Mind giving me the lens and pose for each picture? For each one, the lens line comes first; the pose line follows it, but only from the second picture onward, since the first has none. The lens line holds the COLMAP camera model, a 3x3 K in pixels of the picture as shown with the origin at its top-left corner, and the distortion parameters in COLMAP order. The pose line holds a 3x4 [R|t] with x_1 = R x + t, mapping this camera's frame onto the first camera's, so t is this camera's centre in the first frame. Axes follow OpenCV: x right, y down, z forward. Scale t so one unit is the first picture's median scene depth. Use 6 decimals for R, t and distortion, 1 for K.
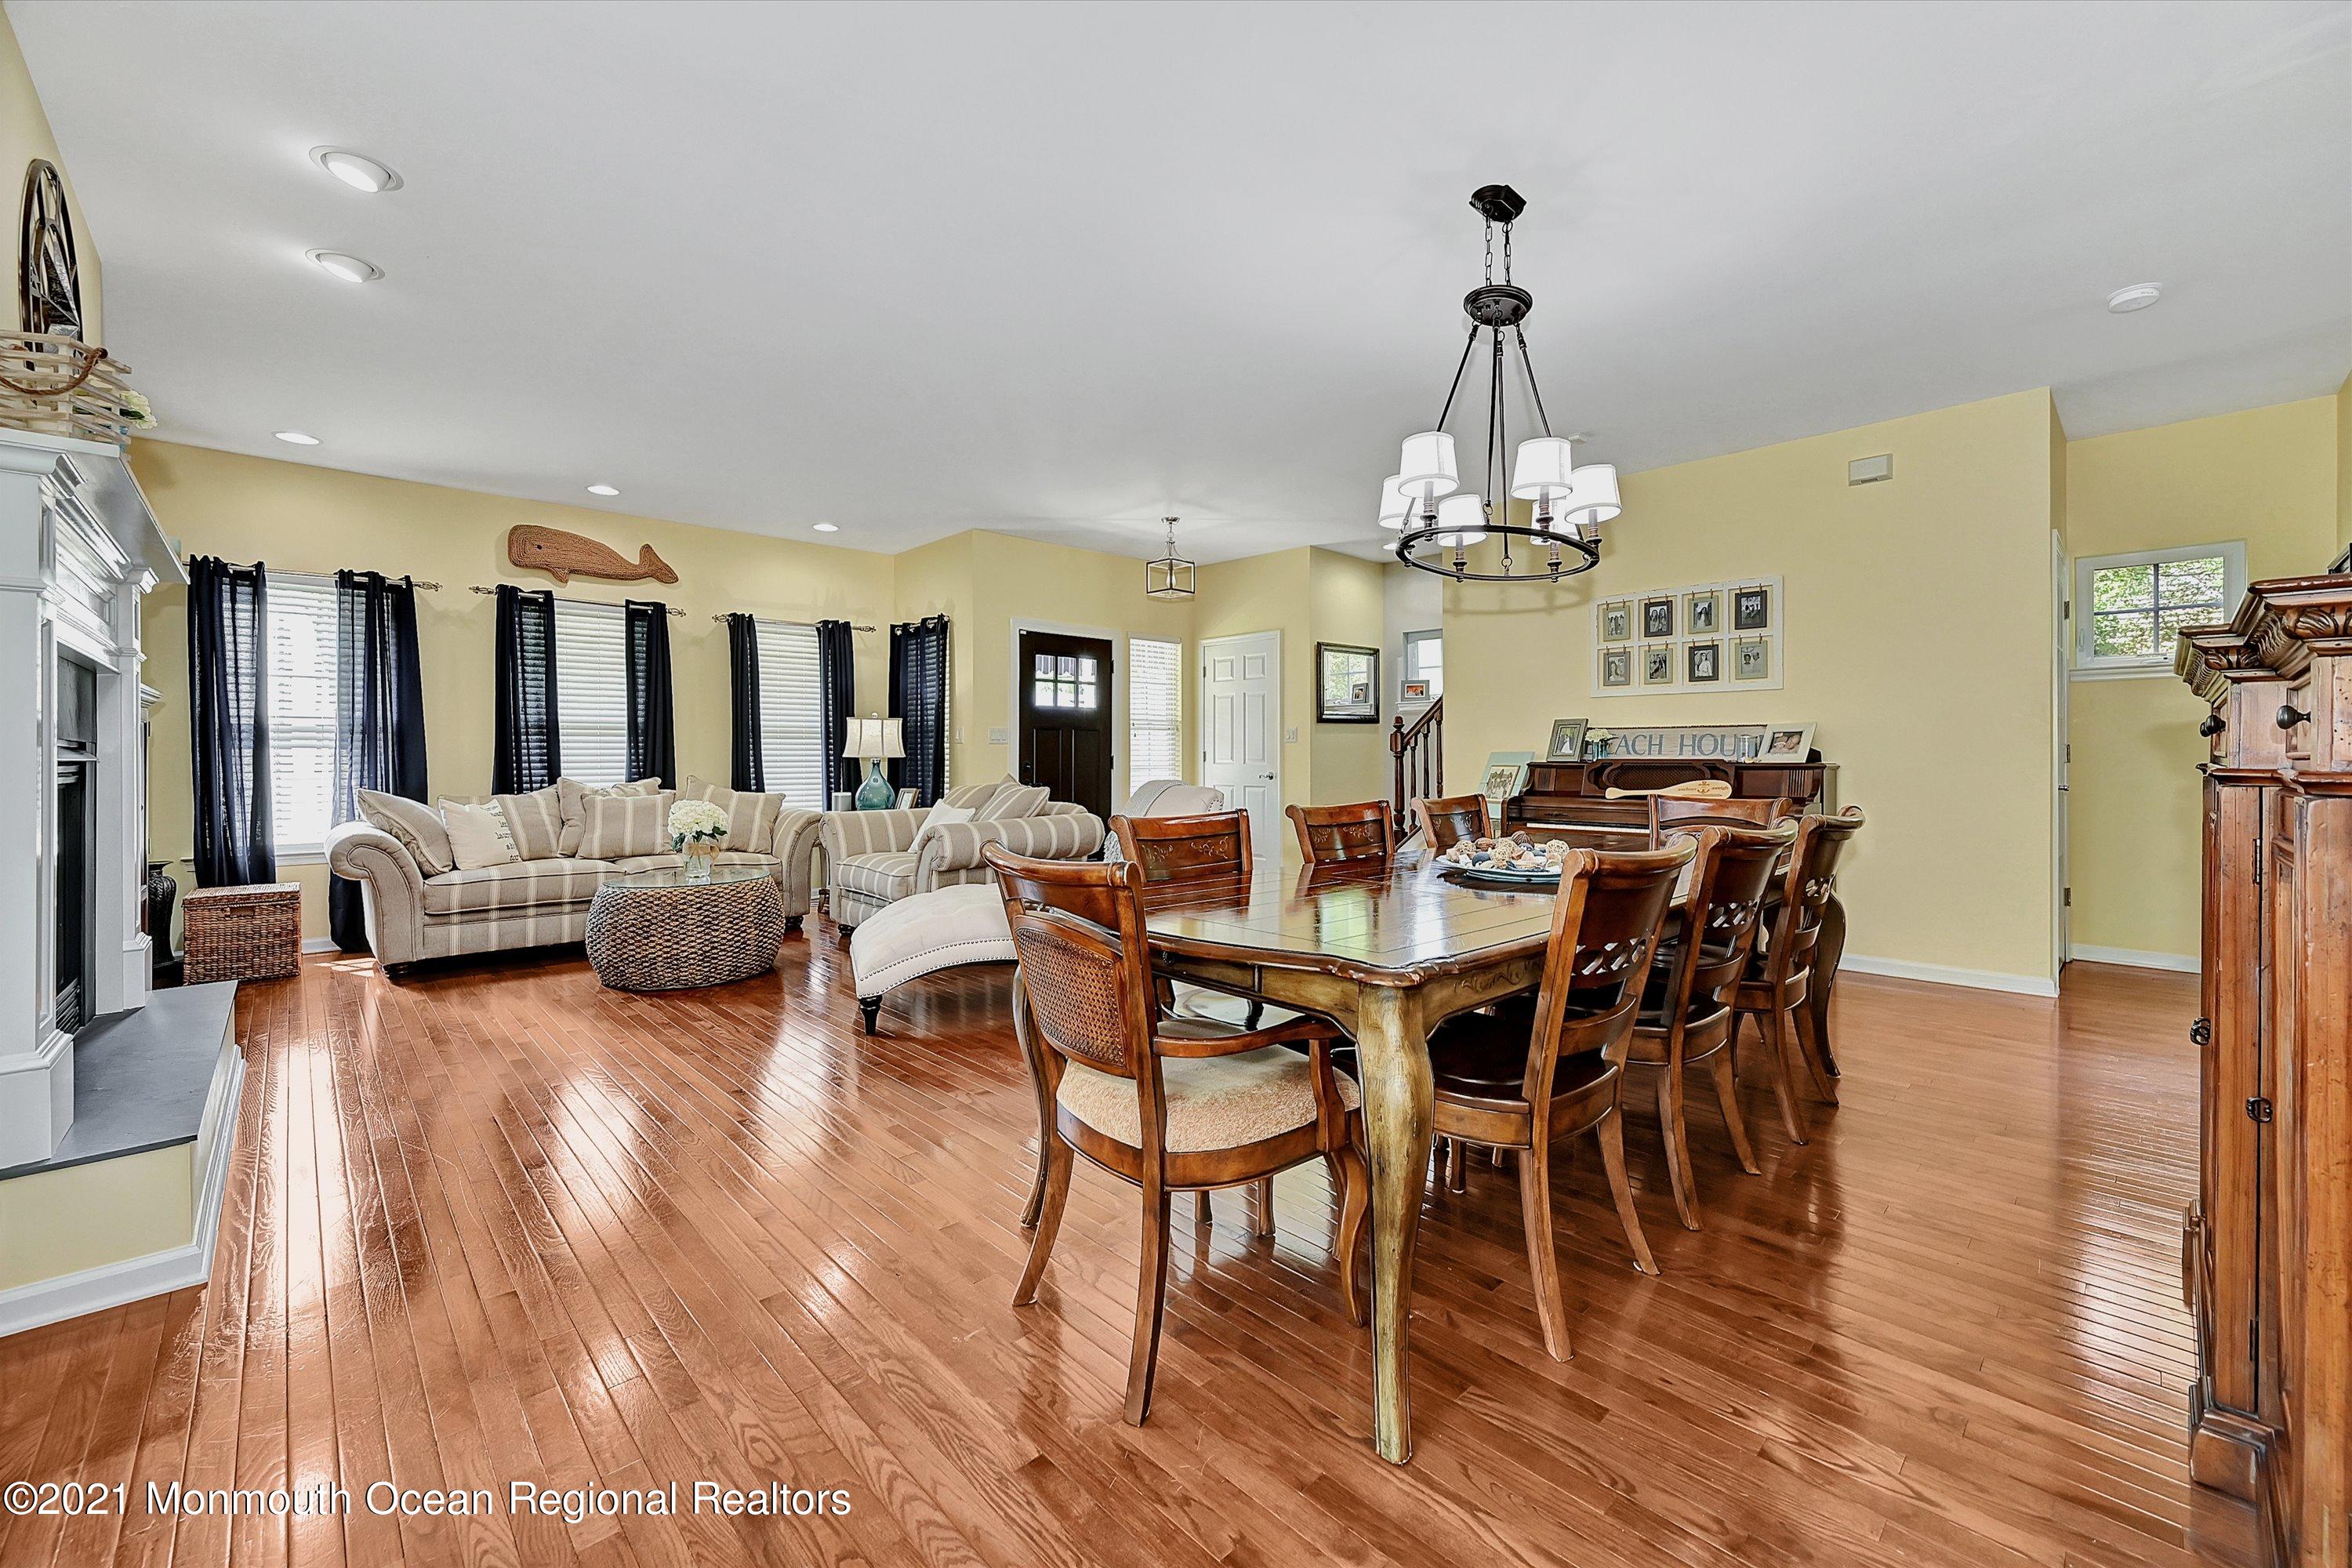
lens RADIAL K [[929.8, 0, 1169.1], [0, 929.8, 756.1], [0, 0, 1]] dist [-0.001063, -0.000091]
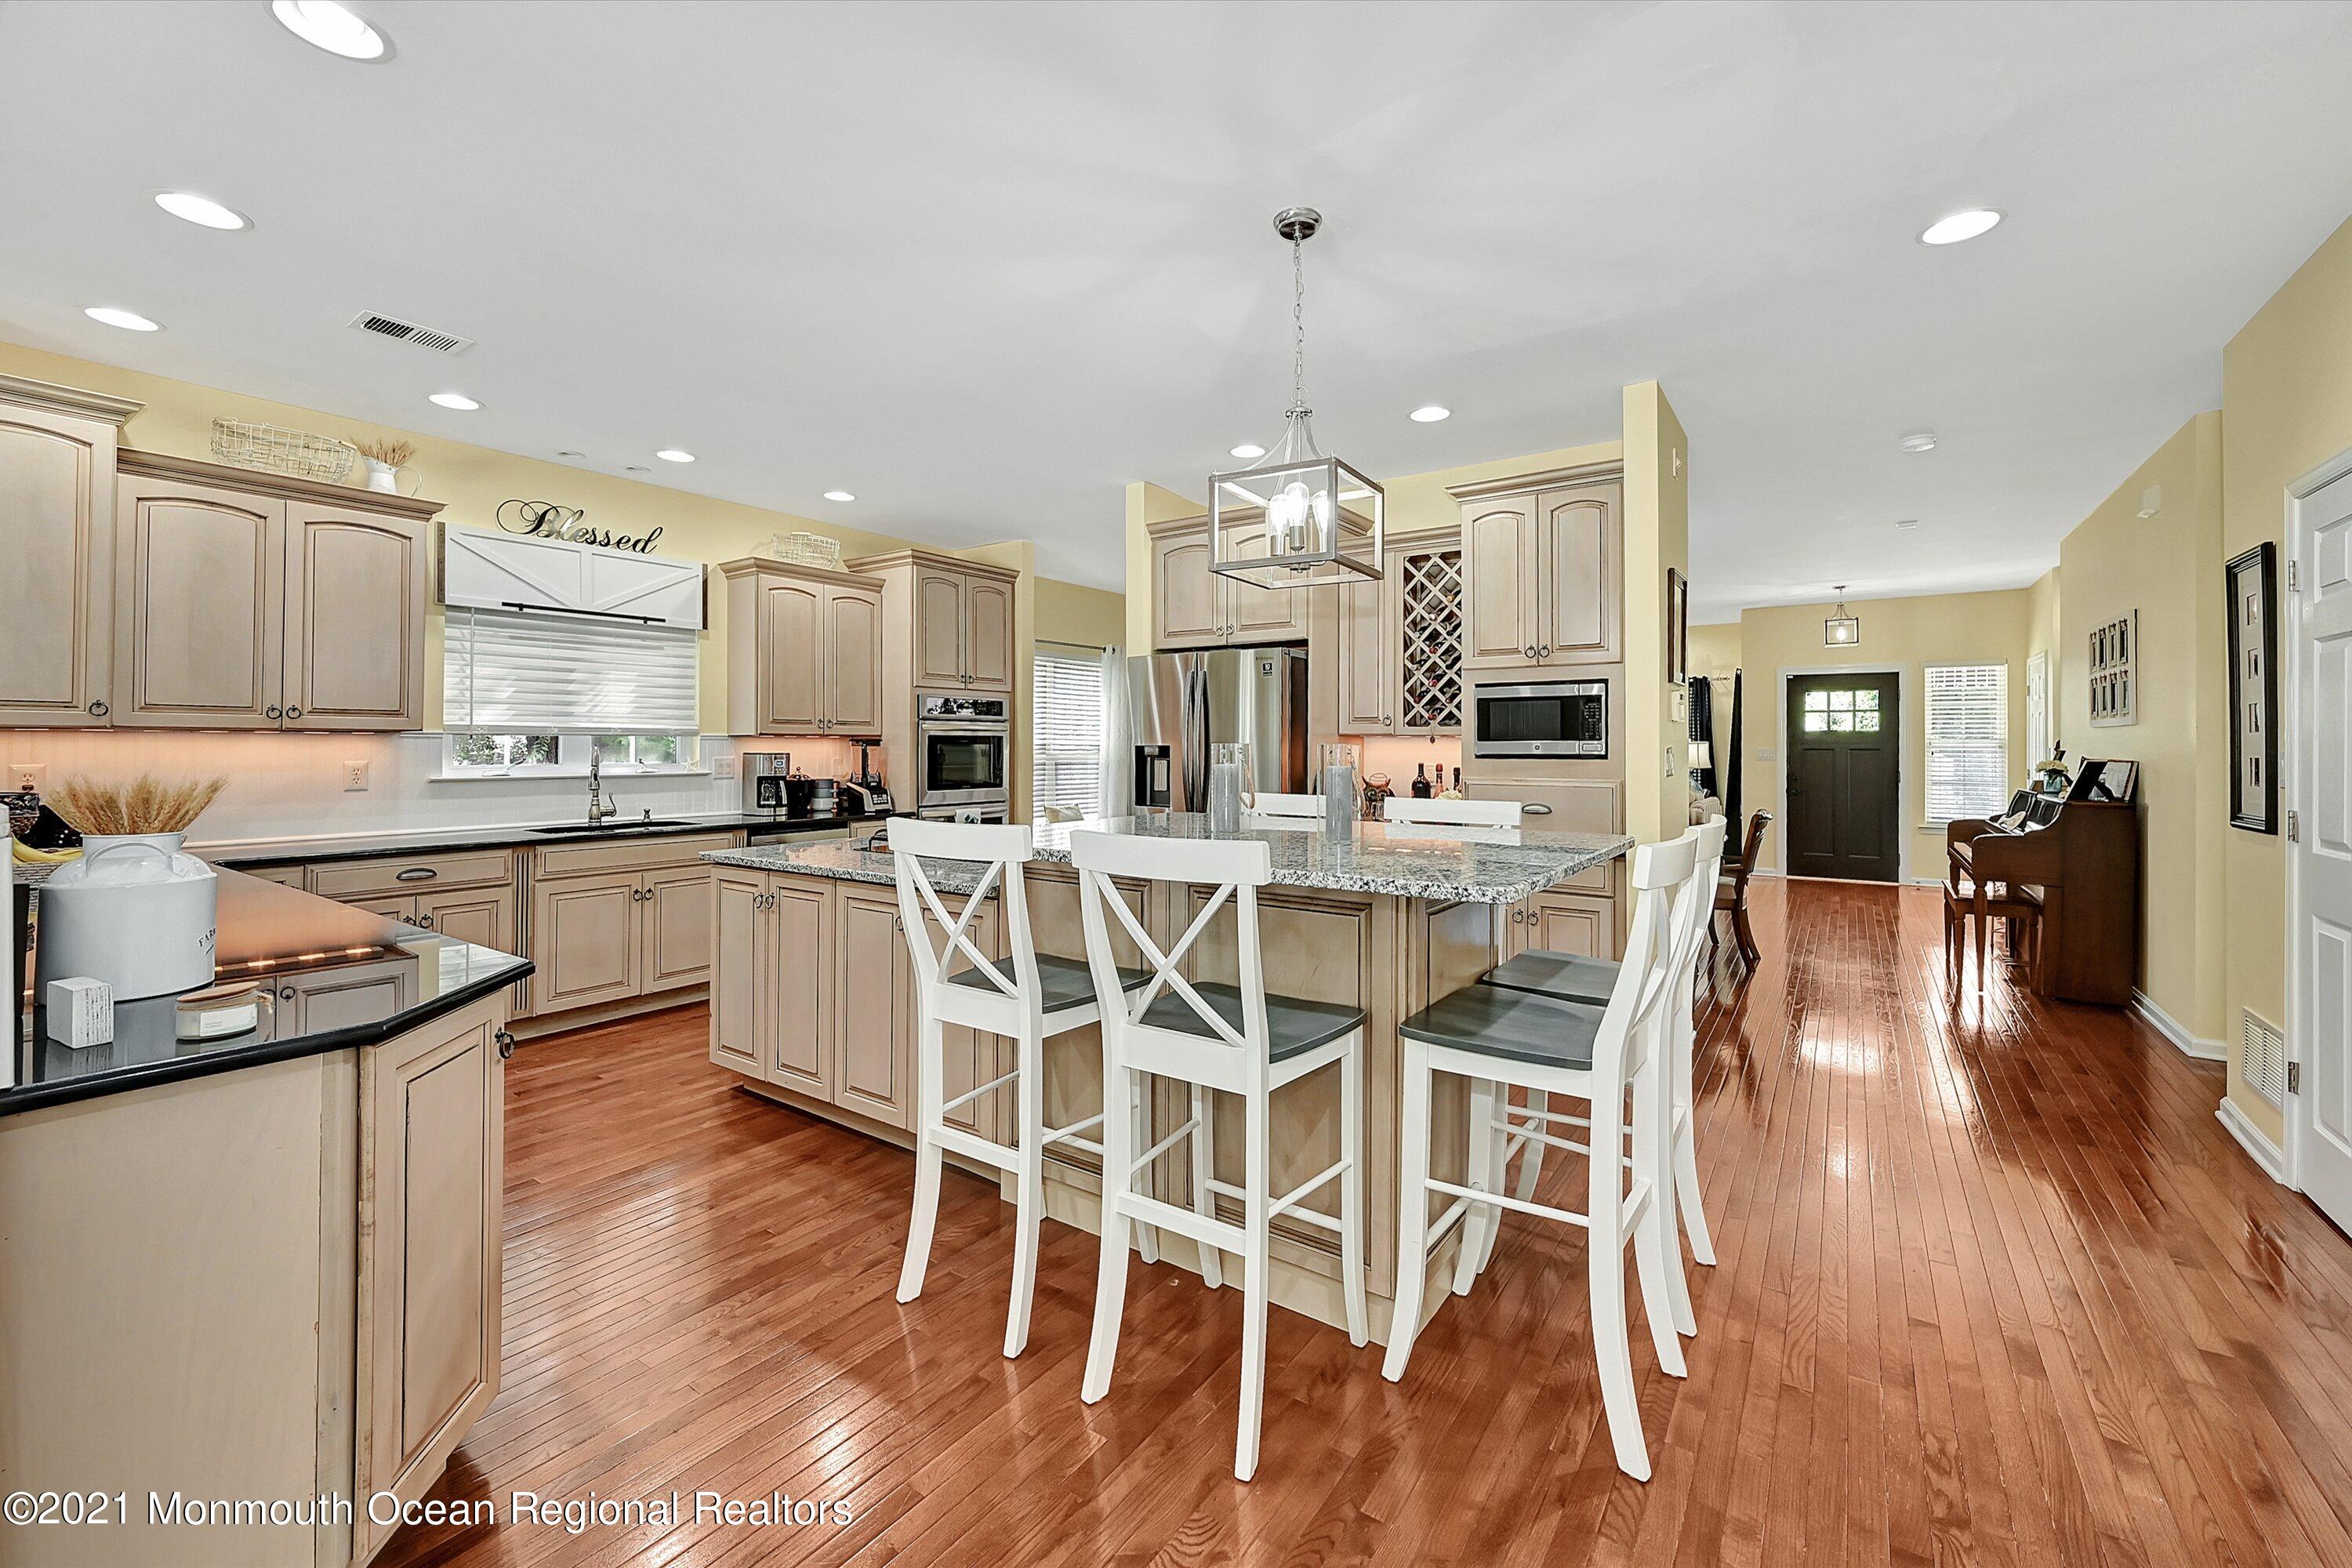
lens RADIAL K [[941.8, 0, 1177.9], [0, 941.8, 747.2], [0, 0, 1]] dist [-0.000286, -0.000074]
pose [[0.201907, 0.004503, -0.979394, 1.317264], [-0.002854, 0.999988, 0.004009, -0.046752], [0.979401, 0.001986, 0.201917, -0.179929]]
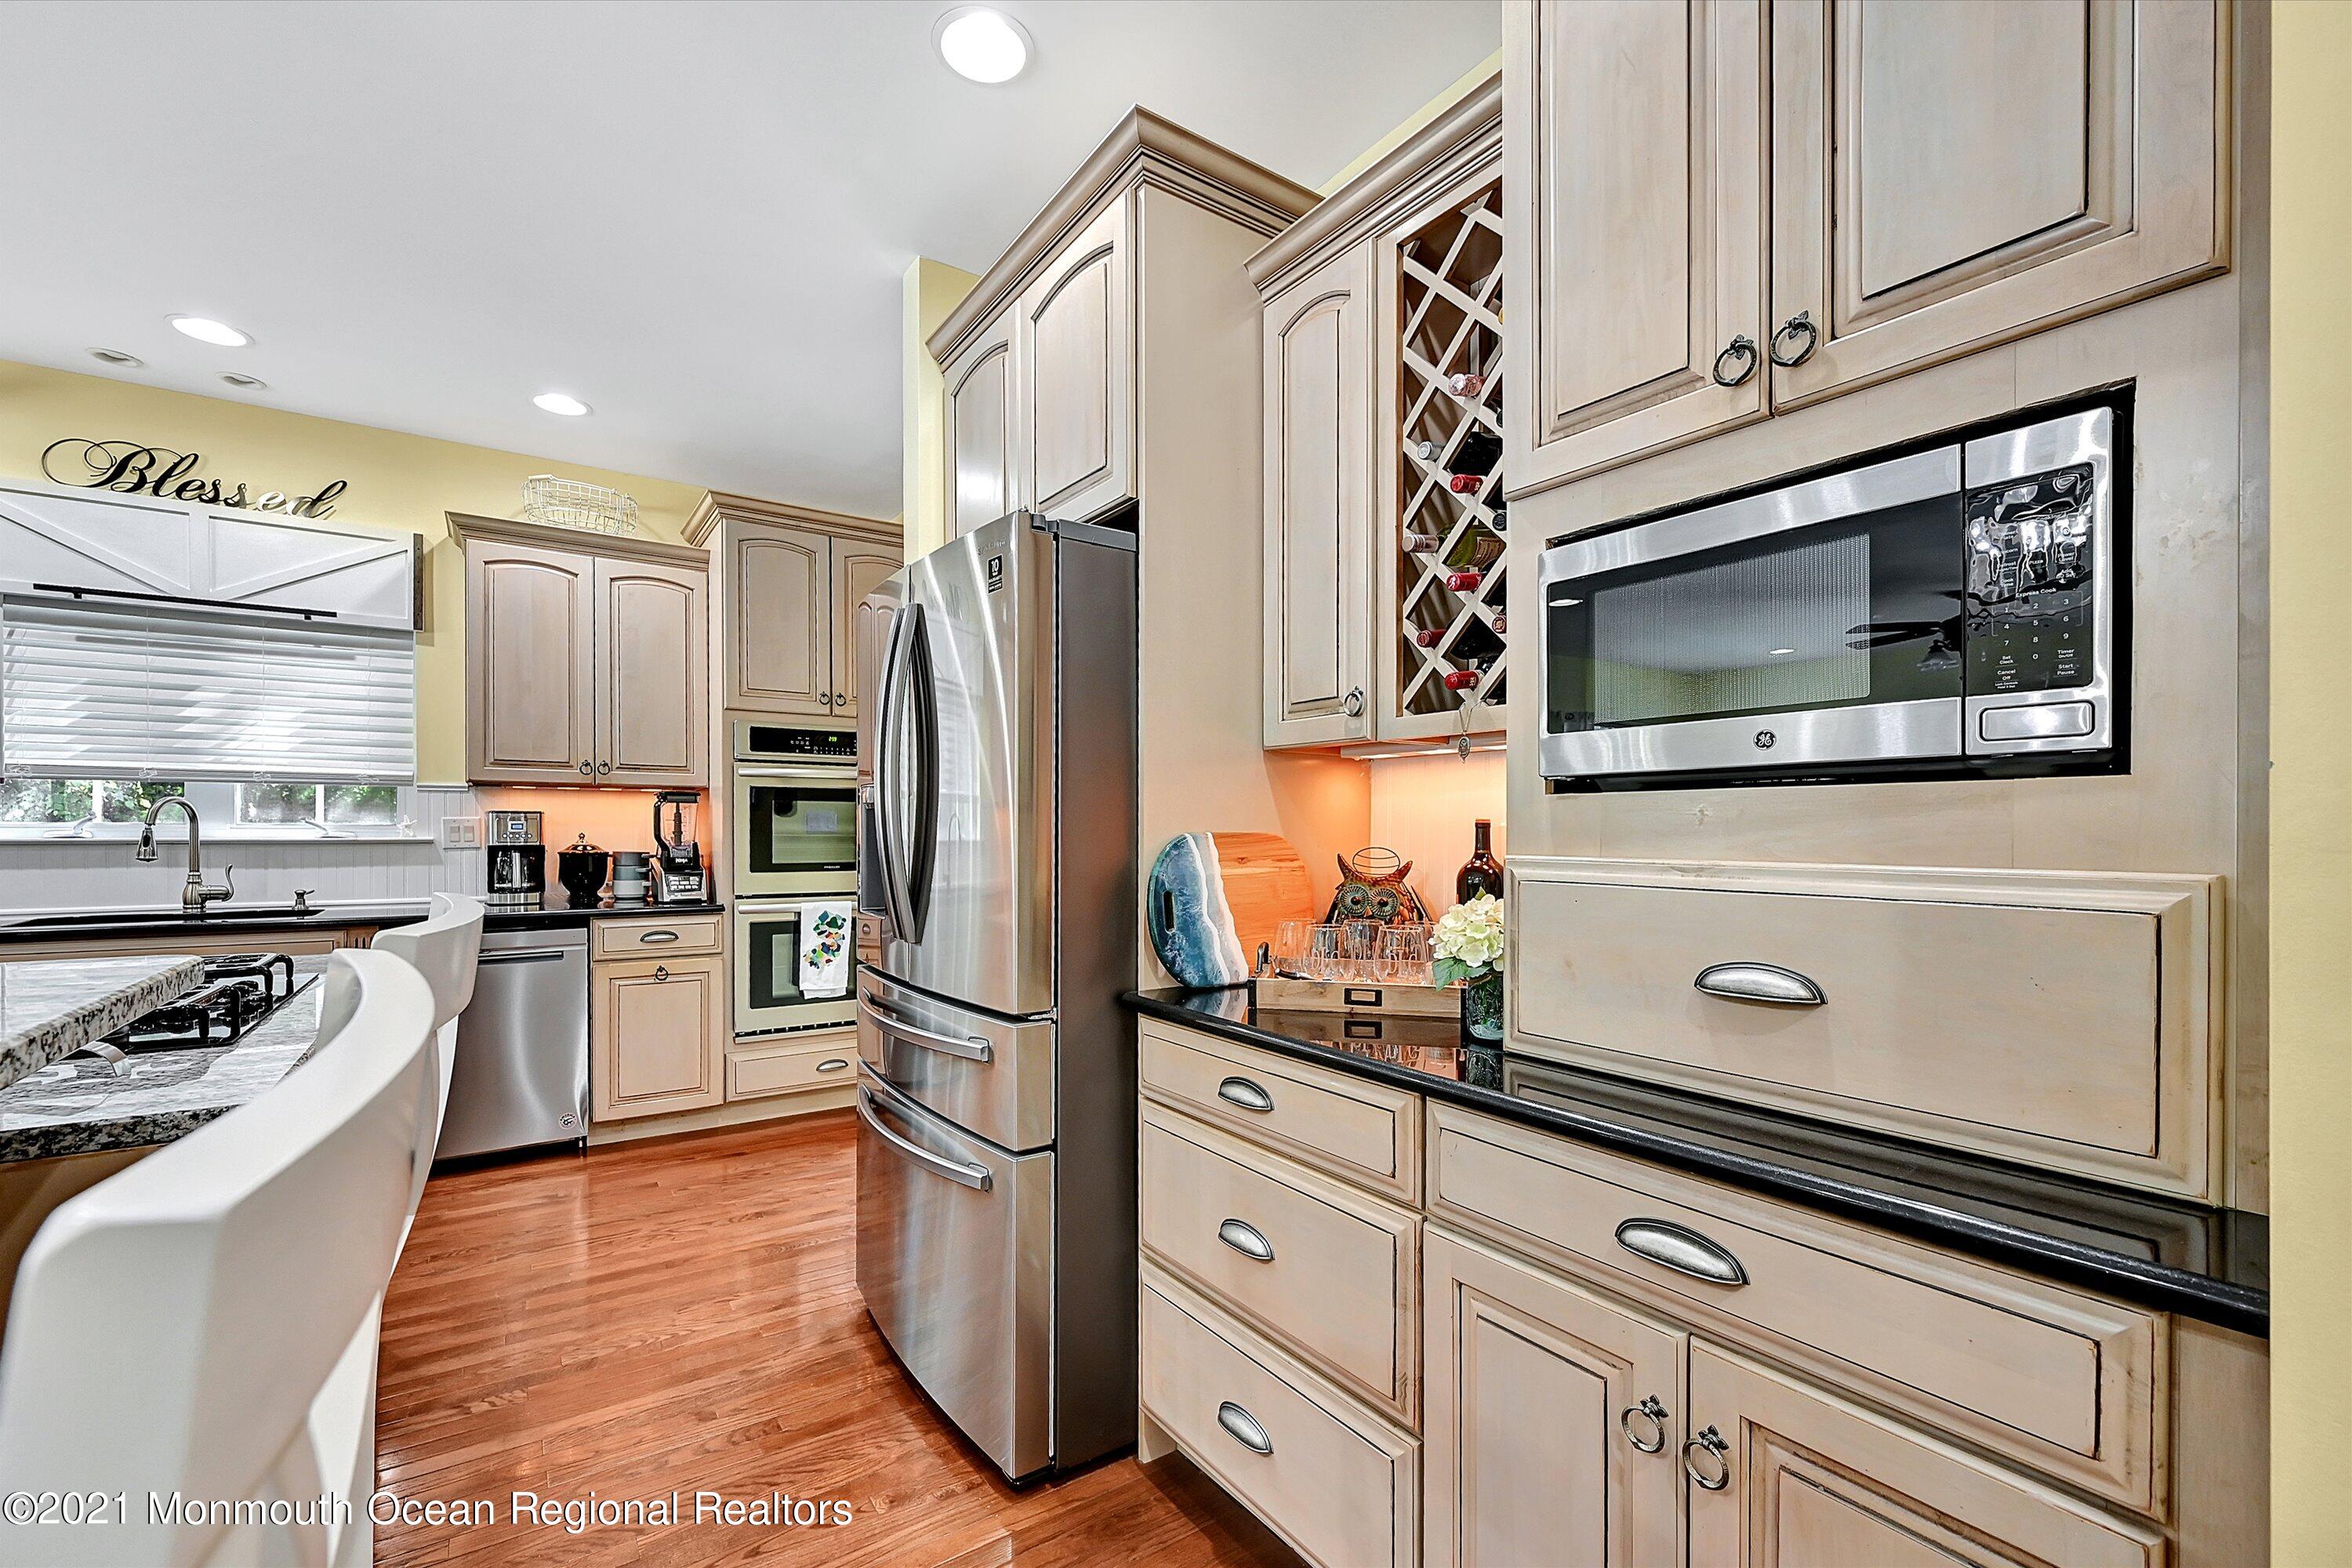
lens RADIAL K [[970.7, 0, 1145.0], [0, 970.7, 838.1], [0, 0, 1]] dist [0.000169, 0.000003]
pose [[-0.166718, 0.011662, -0.985936, 0.839727], [-0.004172, 0.999913, 0.012533, -0.025920], [0.985996, 0.006203, -0.166655, 0.171568]]
